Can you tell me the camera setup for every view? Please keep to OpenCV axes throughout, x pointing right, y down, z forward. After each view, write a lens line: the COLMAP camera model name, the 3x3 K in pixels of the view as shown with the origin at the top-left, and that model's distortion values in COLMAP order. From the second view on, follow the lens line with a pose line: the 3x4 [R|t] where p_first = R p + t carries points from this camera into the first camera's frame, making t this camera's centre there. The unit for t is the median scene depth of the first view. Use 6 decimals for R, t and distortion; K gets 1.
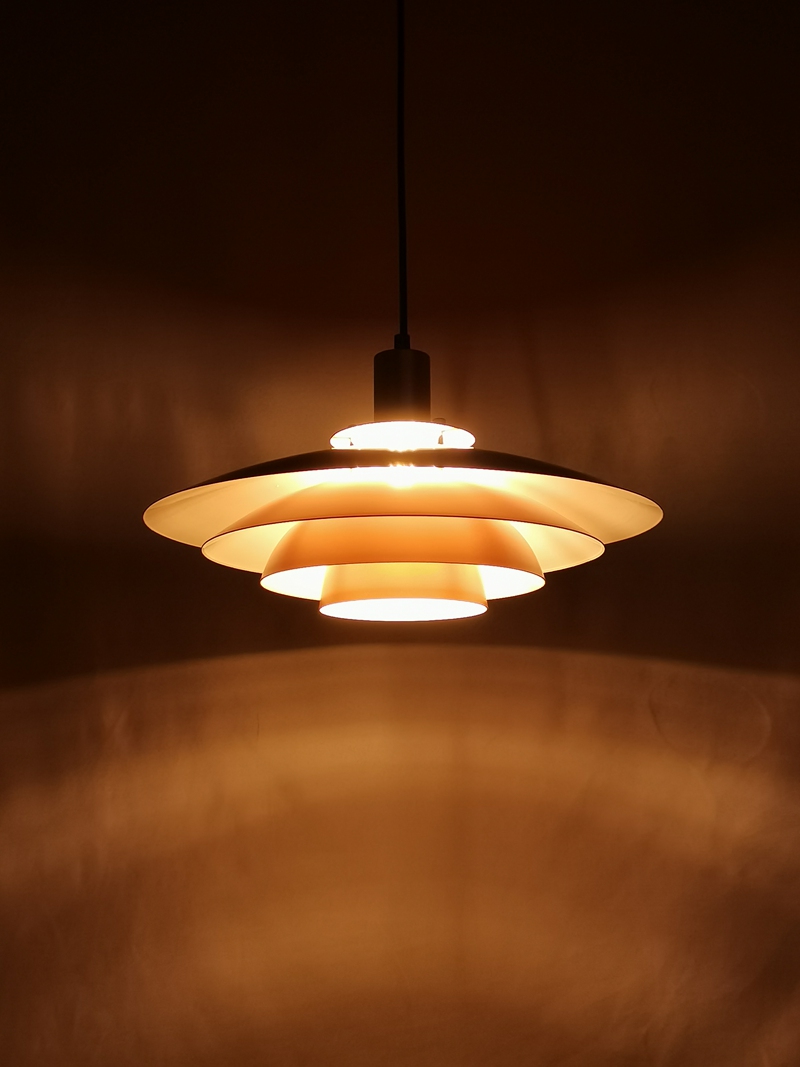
lens RADIAL K [[1498.5, 0, 399.1], [0, 1498.5, 535.0], [0, 0, 1]] dist [-0.001417, 0.000000]
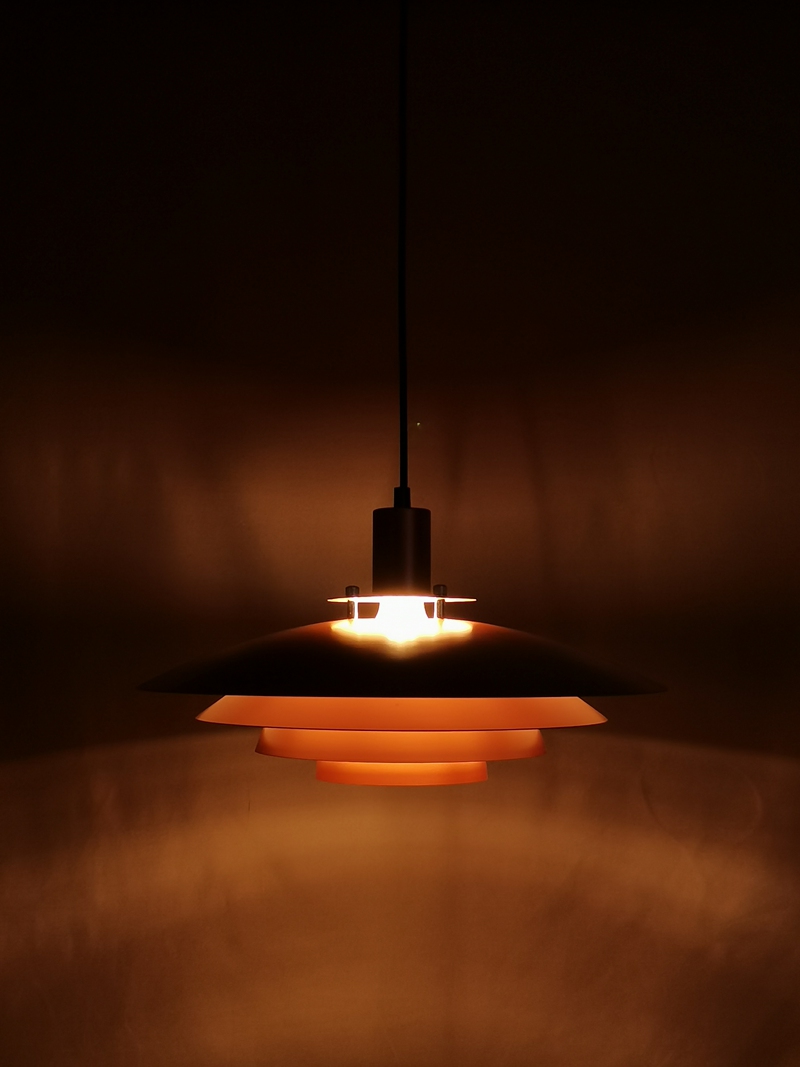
lens RADIAL K [[1498.5, 0, 401.1], [0, 1498.5, 533.8], [0, 0, 1]] dist [-0.001417, 0.000000]
pose [[0.999841, 0.008500, 0.015664, -0.010277], [-0.009978, 0.995244, 0.096897, -0.149954], [-0.014766, -0.097038, 0.995171, 0.025026]]
